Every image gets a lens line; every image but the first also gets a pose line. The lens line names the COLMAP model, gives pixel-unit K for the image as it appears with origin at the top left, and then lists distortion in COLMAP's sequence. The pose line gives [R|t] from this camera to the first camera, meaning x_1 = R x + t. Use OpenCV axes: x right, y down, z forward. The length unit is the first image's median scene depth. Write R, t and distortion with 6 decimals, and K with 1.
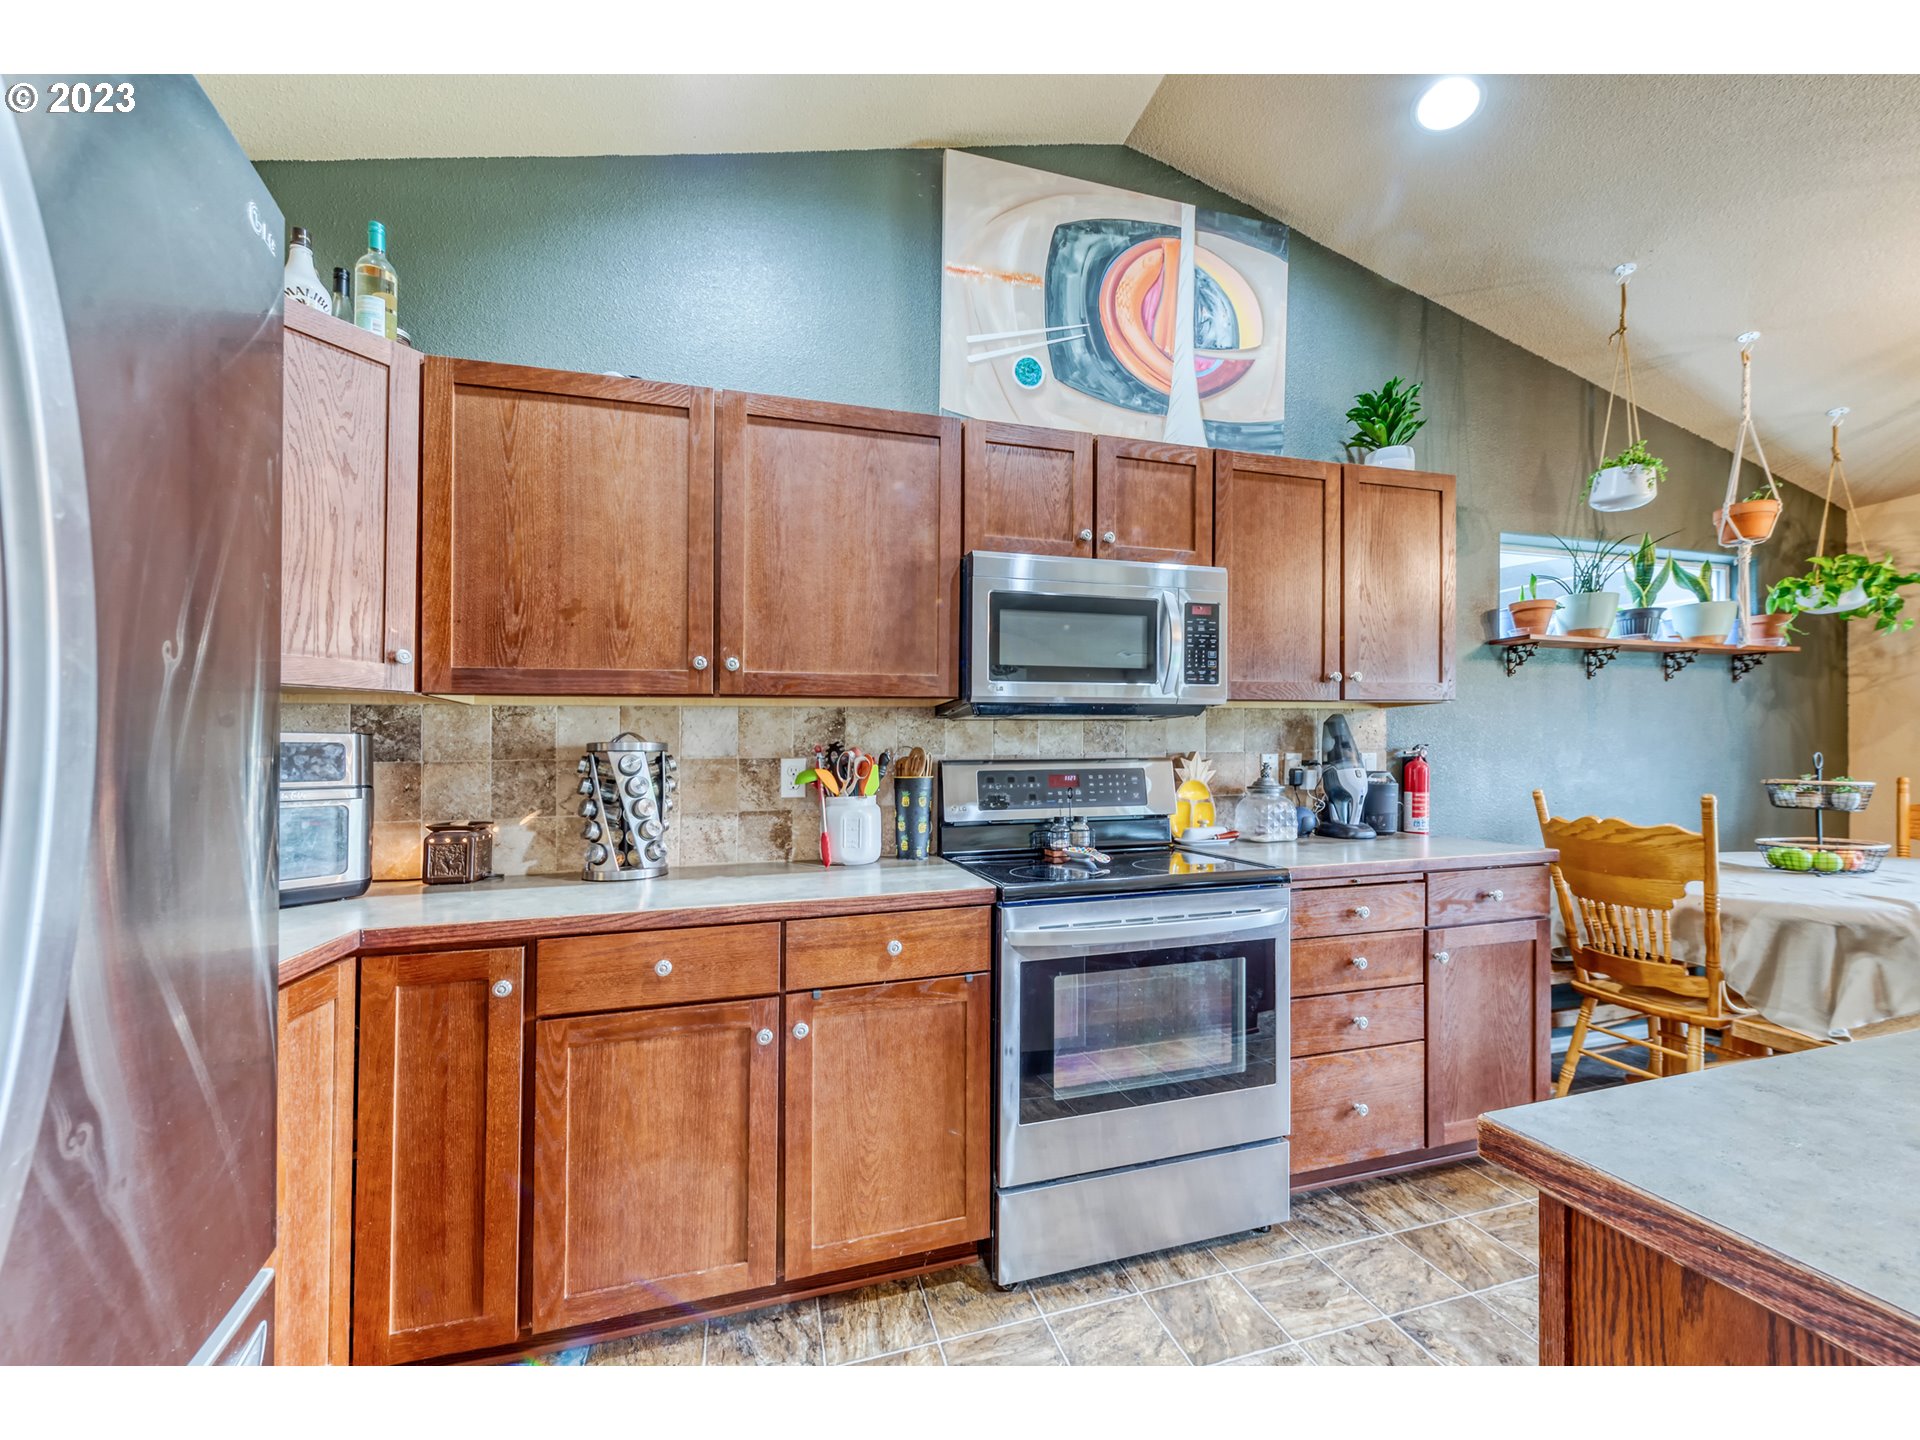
lens RADIAL K [[774.6, 0, 966.1], [0, 774.6, 731.3], [0, 0, 1]] dist [0.002187, 0.000598]
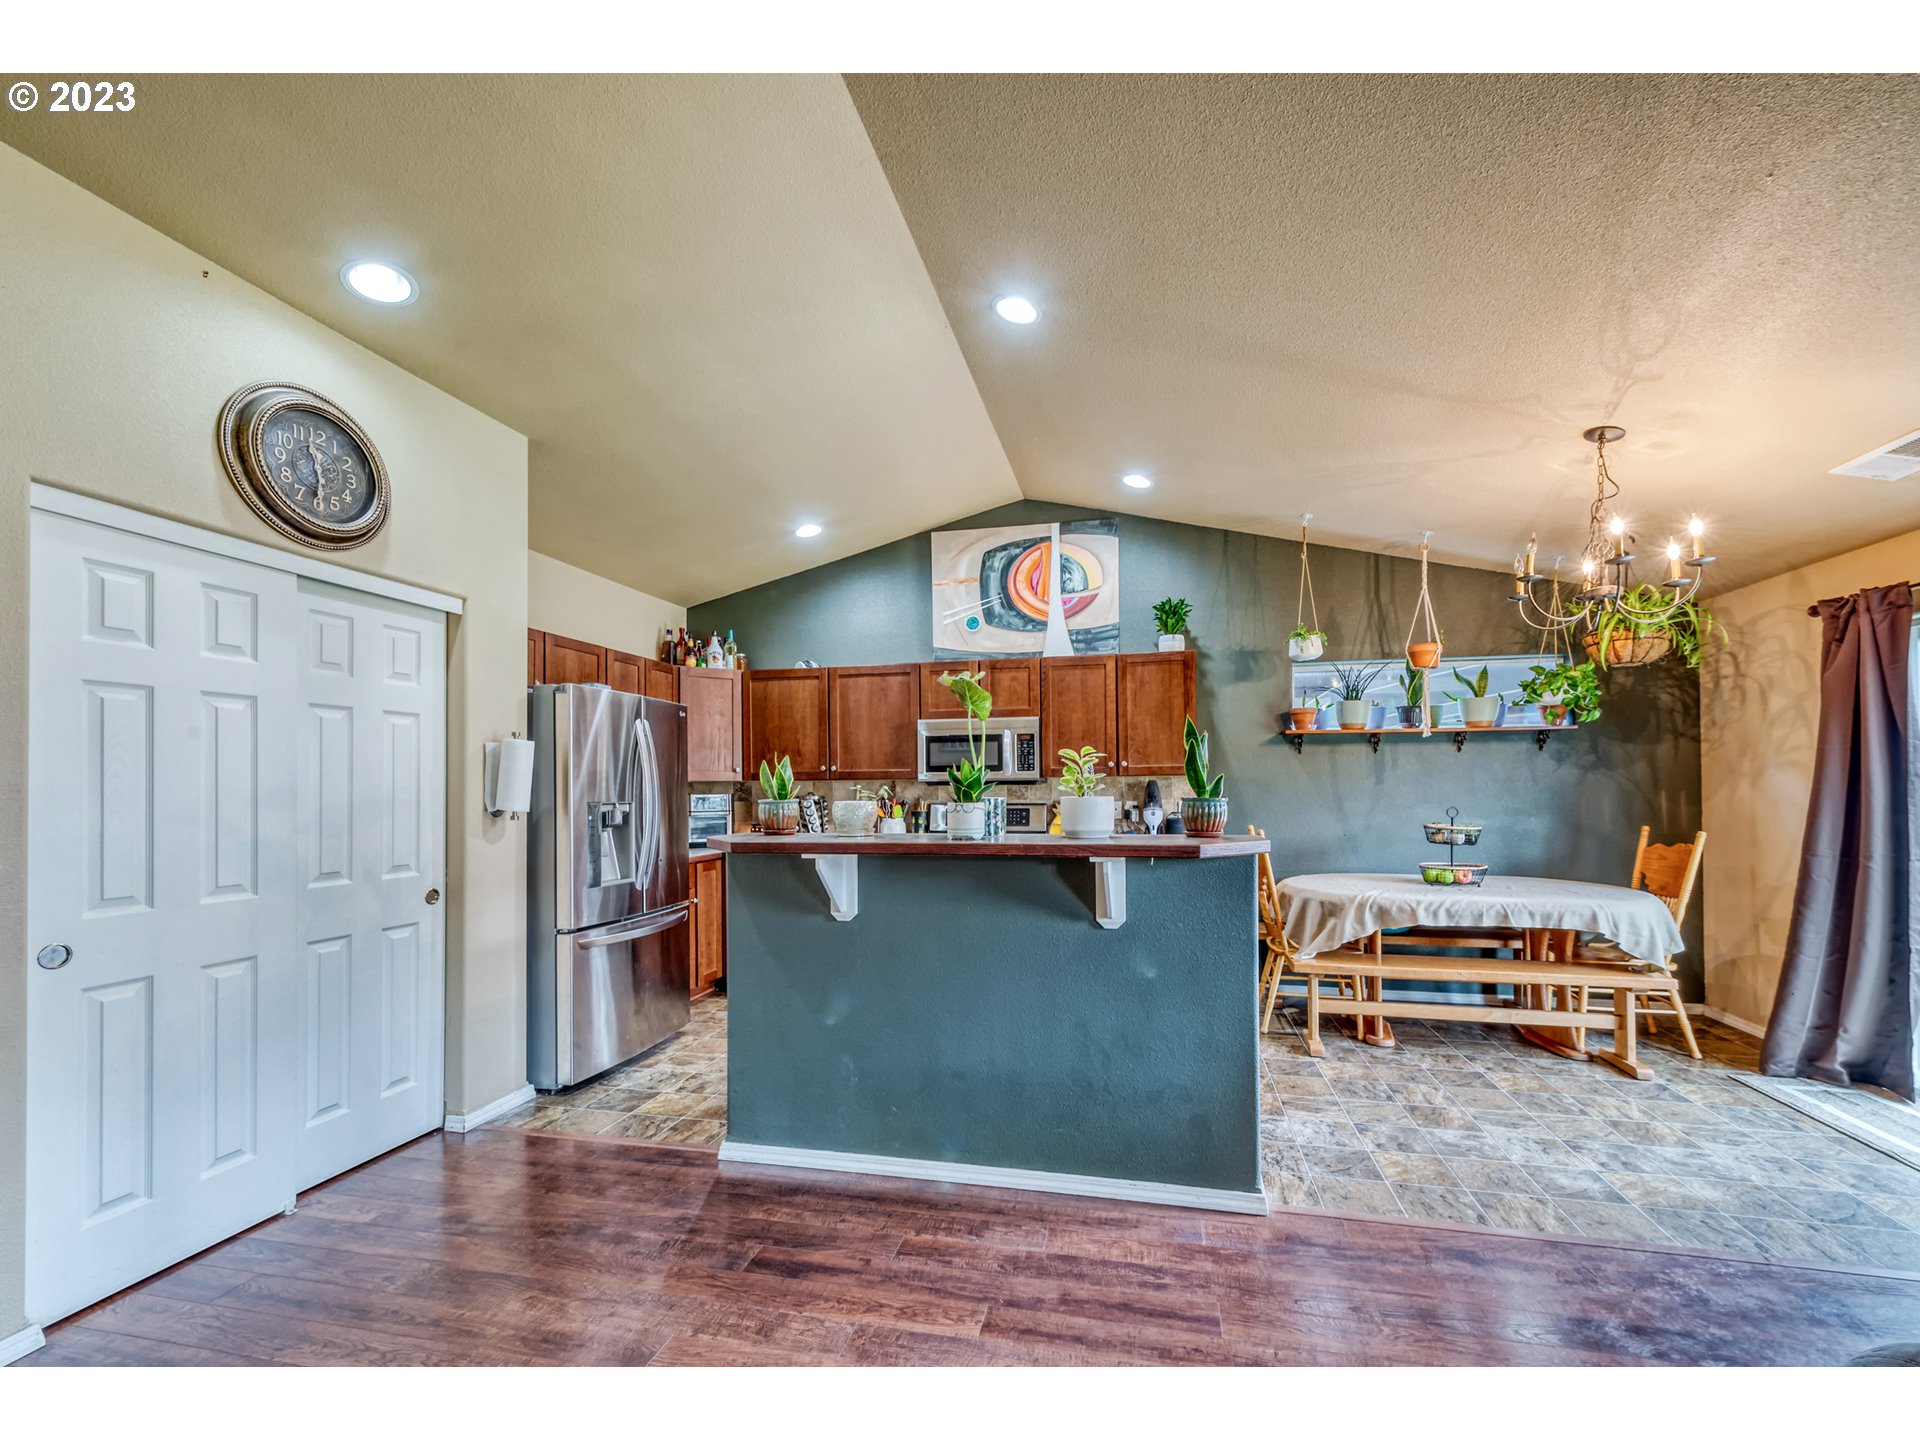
lens RADIAL K [[763.8, 0, 966.5], [0, 763.8, 760.3], [0, 0, 1]] dist [0.000744, 0.000111]
pose [[0.876954, -0.008621, -0.480498, 1.066657], [0.013626, 0.999883, 0.006928, -0.097431], [0.480382, -0.012623, 0.876969, -0.860357]]
